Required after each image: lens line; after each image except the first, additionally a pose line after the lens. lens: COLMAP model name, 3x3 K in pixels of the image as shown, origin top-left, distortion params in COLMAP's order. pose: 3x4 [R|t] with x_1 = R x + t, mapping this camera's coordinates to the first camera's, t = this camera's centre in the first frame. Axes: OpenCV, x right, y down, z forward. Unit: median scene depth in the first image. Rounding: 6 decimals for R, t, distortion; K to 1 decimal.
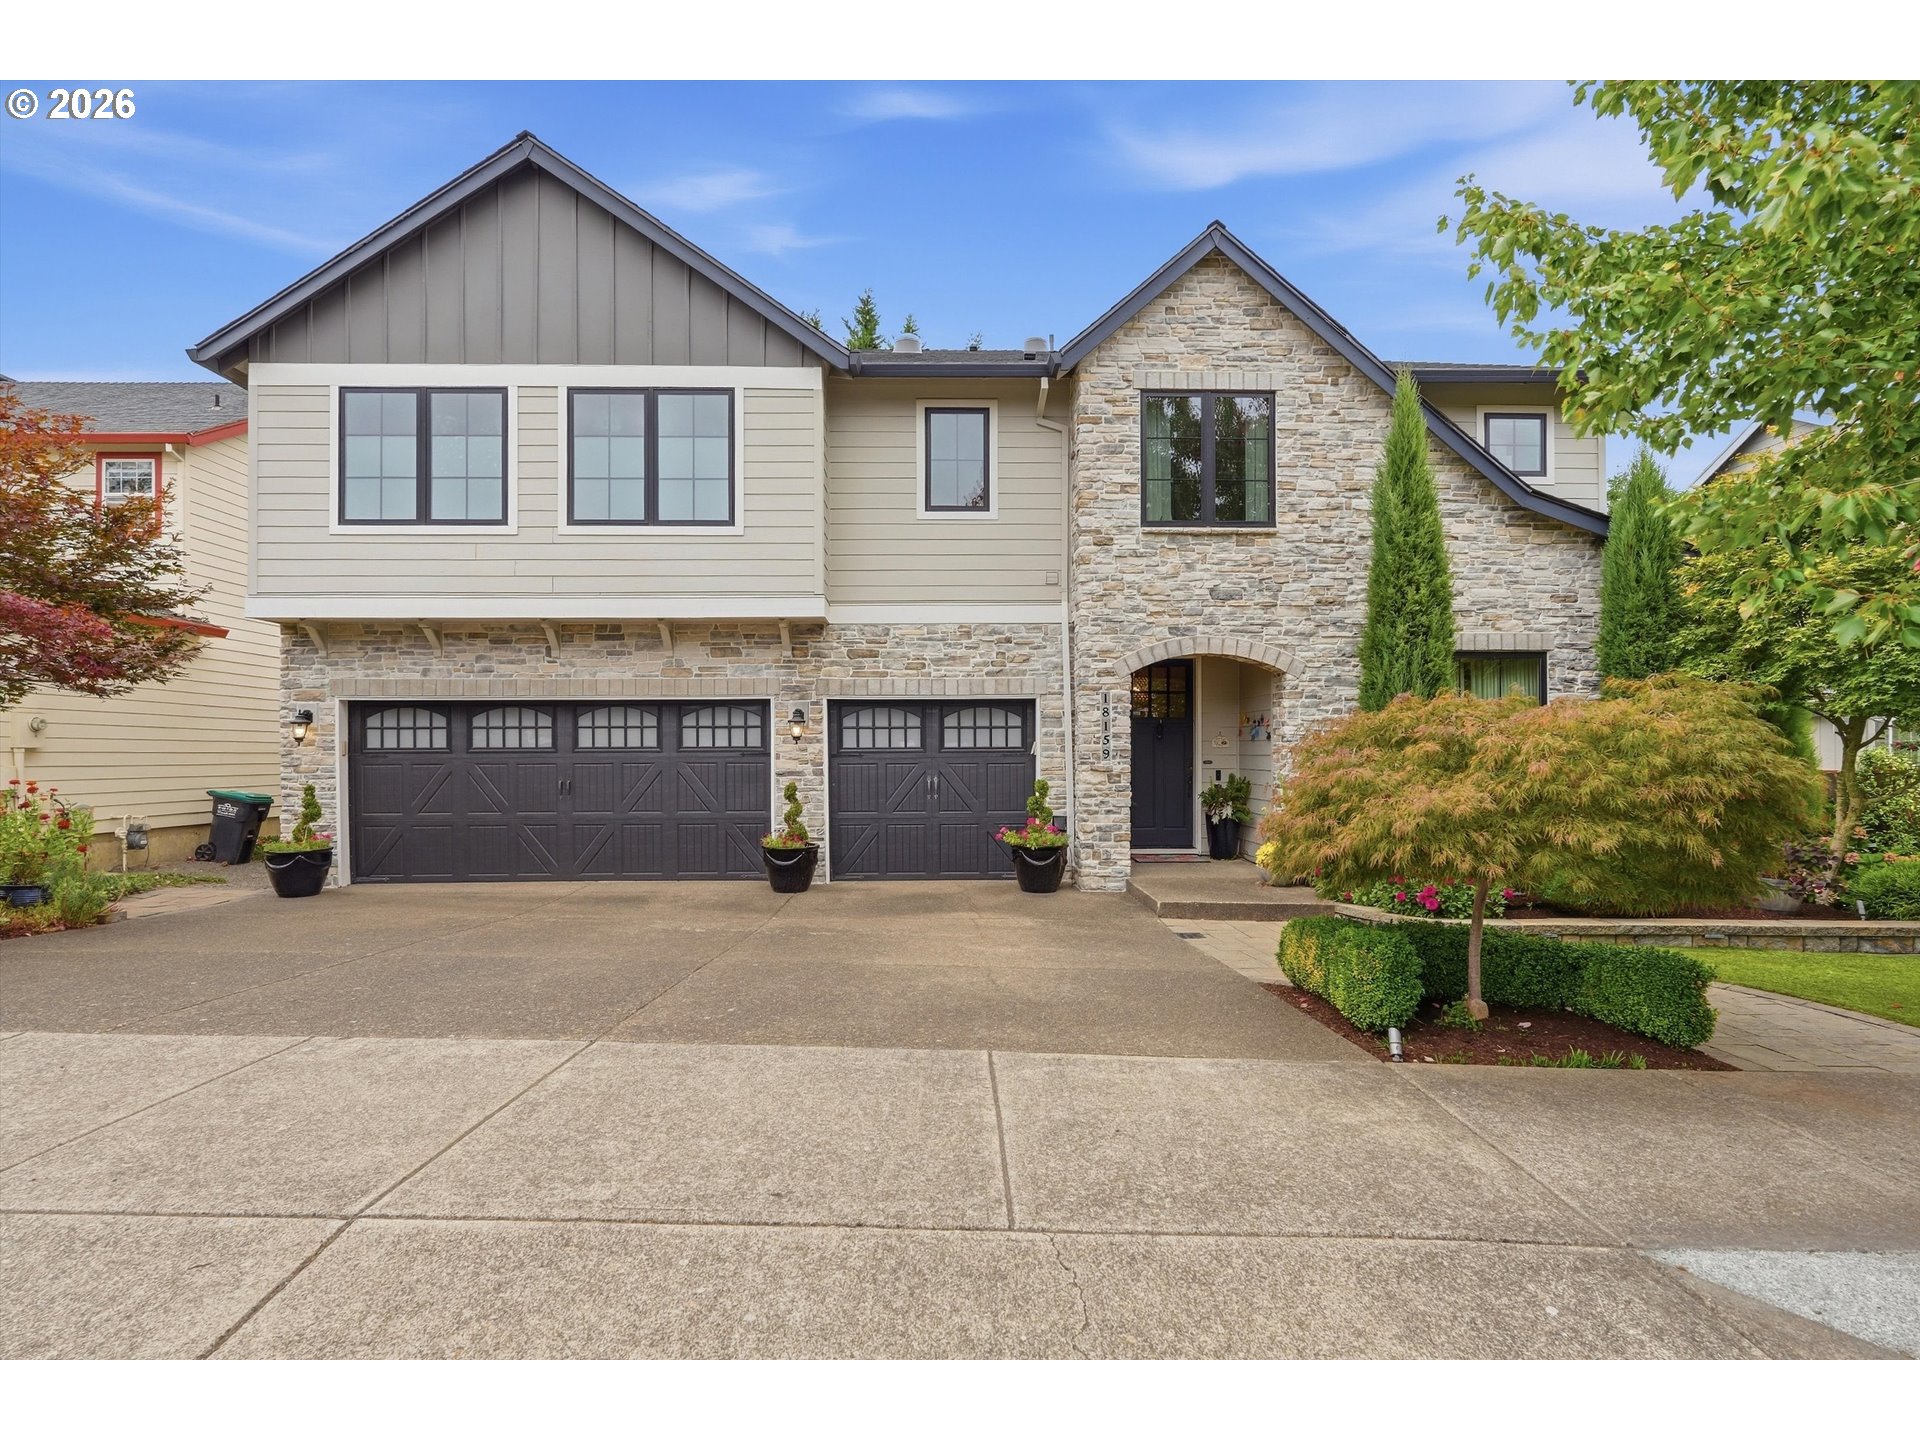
lens RADIAL K [[1033.9, 0, 952.2], [0, 1033.9, 752.4], [0, 0, 1]] dist [0.001558, 0.000898]
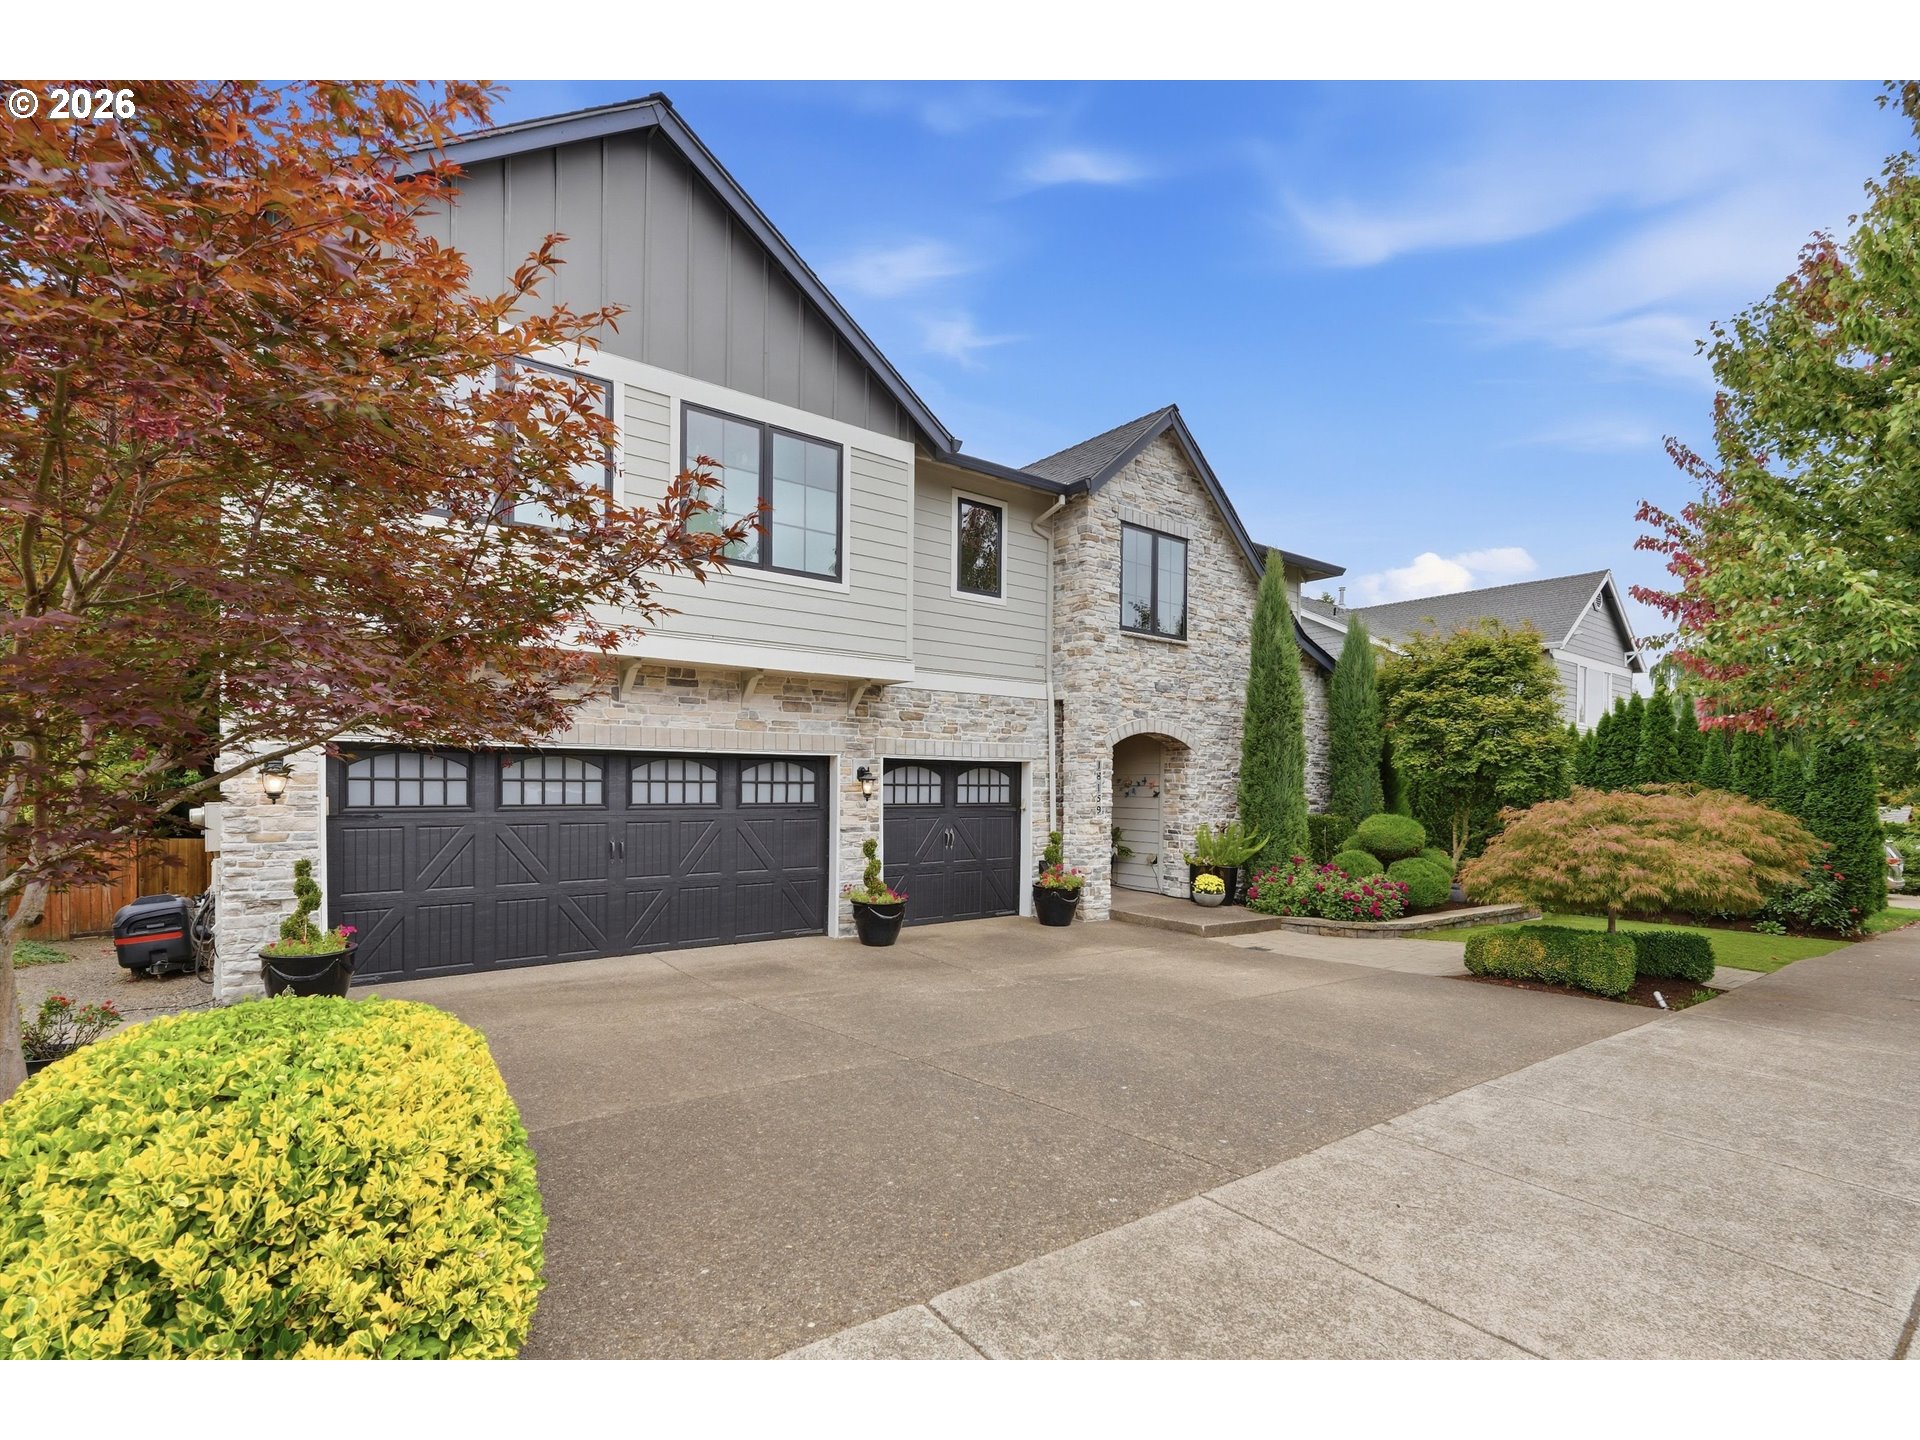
lens RADIAL K [[909.2, 0, 956.7], [0, 909.2, 791.2], [0, 0, 1]] dist [0.001015, 0.000080]
pose [[0.801128, 0.006427, 0.598459, -0.637081], [-0.013664, 0.999878, 0.007552, -0.026710], [-0.598338, -0.014227, 0.801118, 0.226510]]
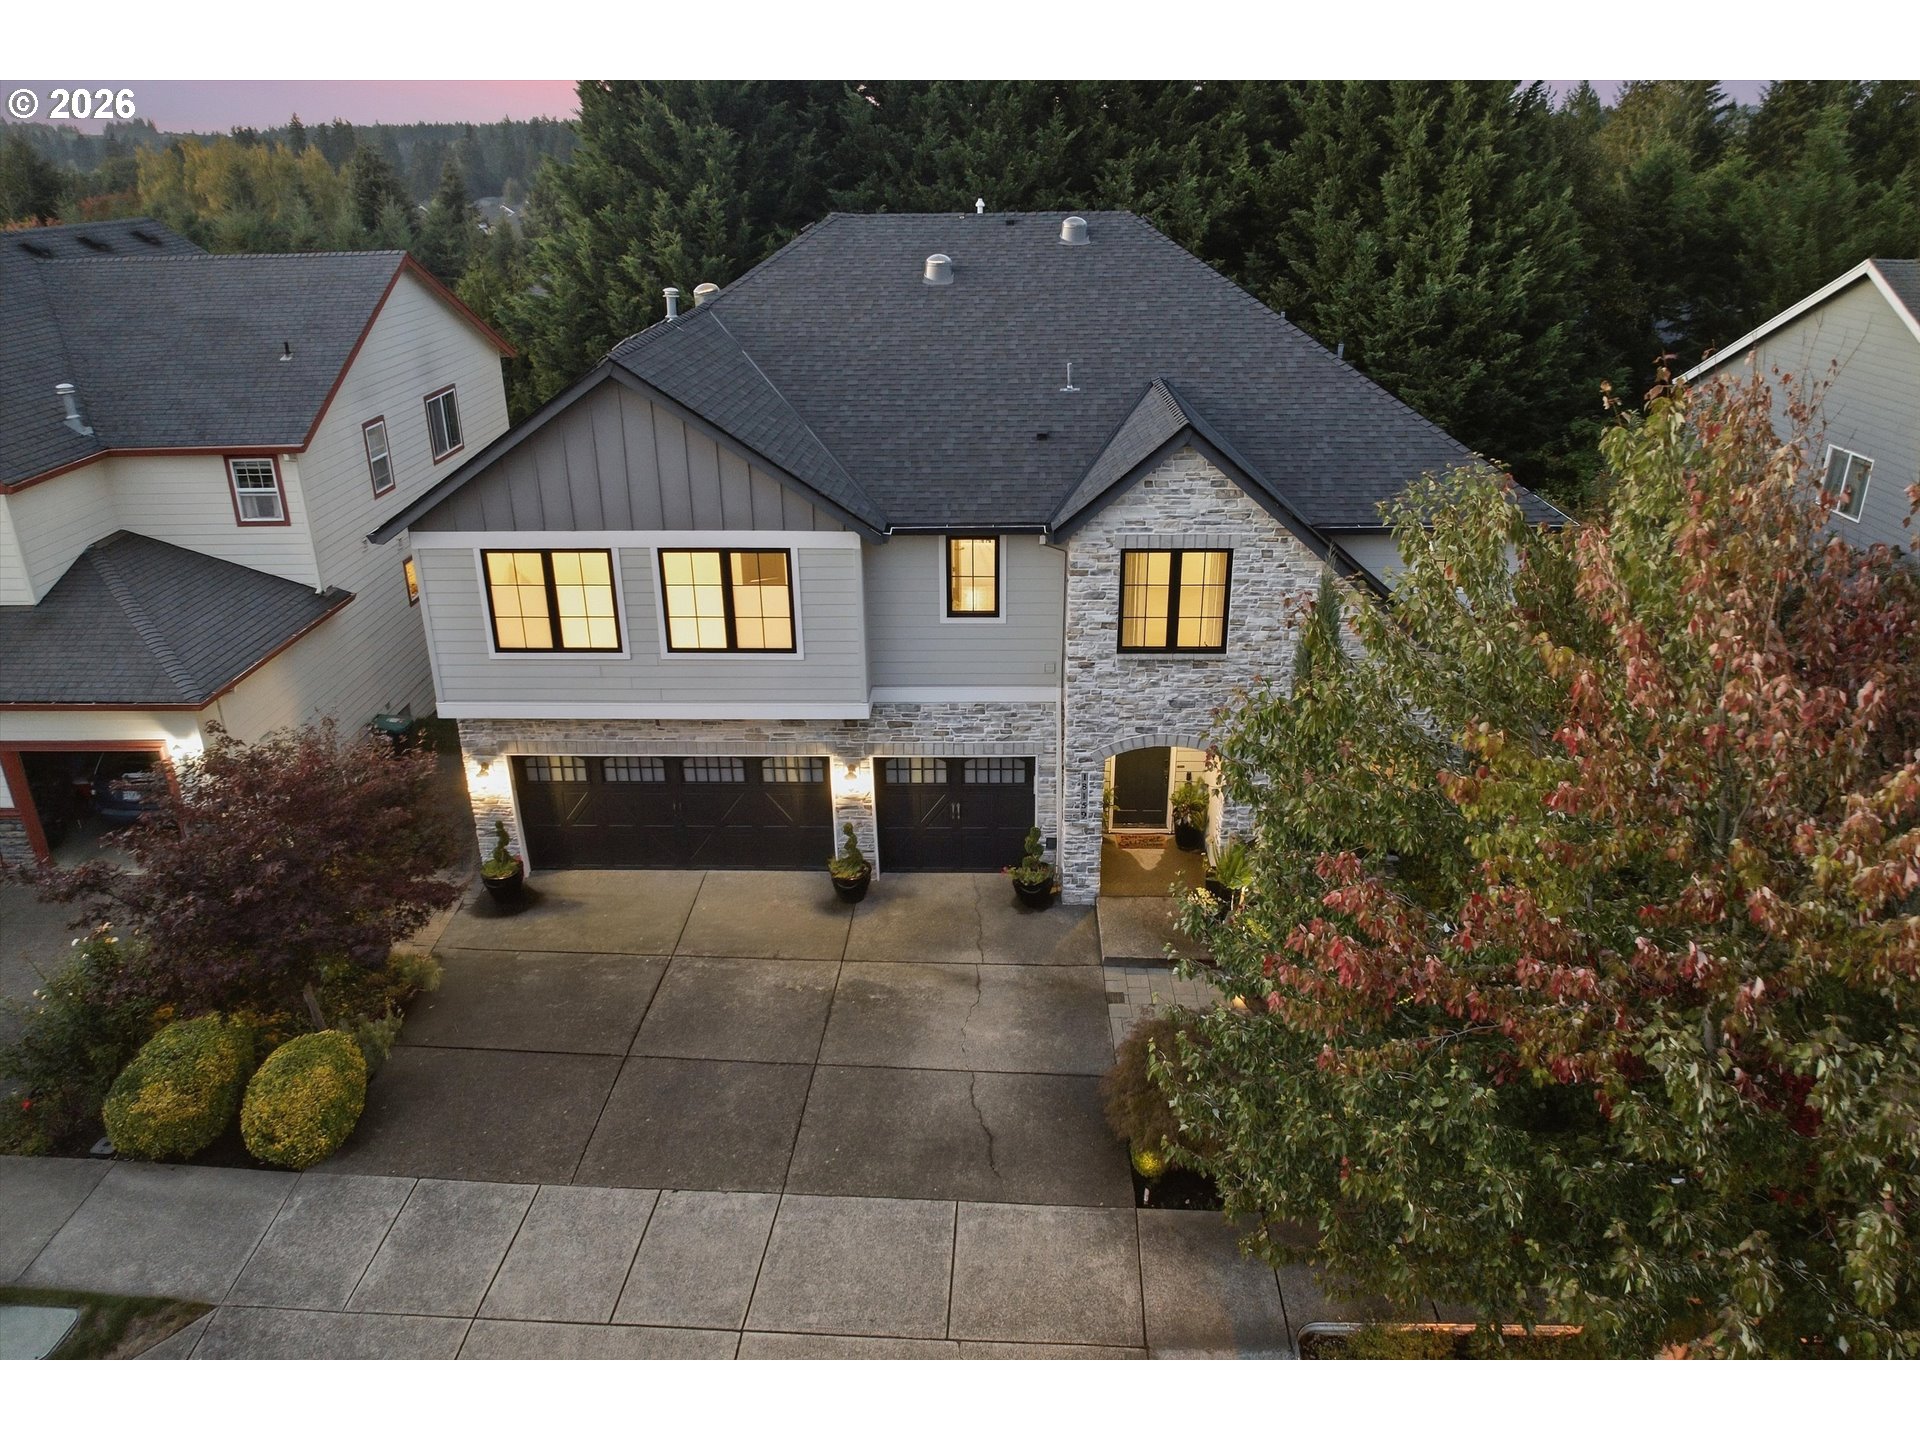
lens RADIAL K [[1336.4, 0, 960.0], [0, 1336.4, 720.0], [0, 0, 1]] dist [-0.010024, -0.000720]
pose [[0.998273, 0.015860, -0.056567, 0.084765], [0.007924, 0.917720, 0.397148, -0.788357], [0.058211, -0.396911, 0.916009, -0.529037]]
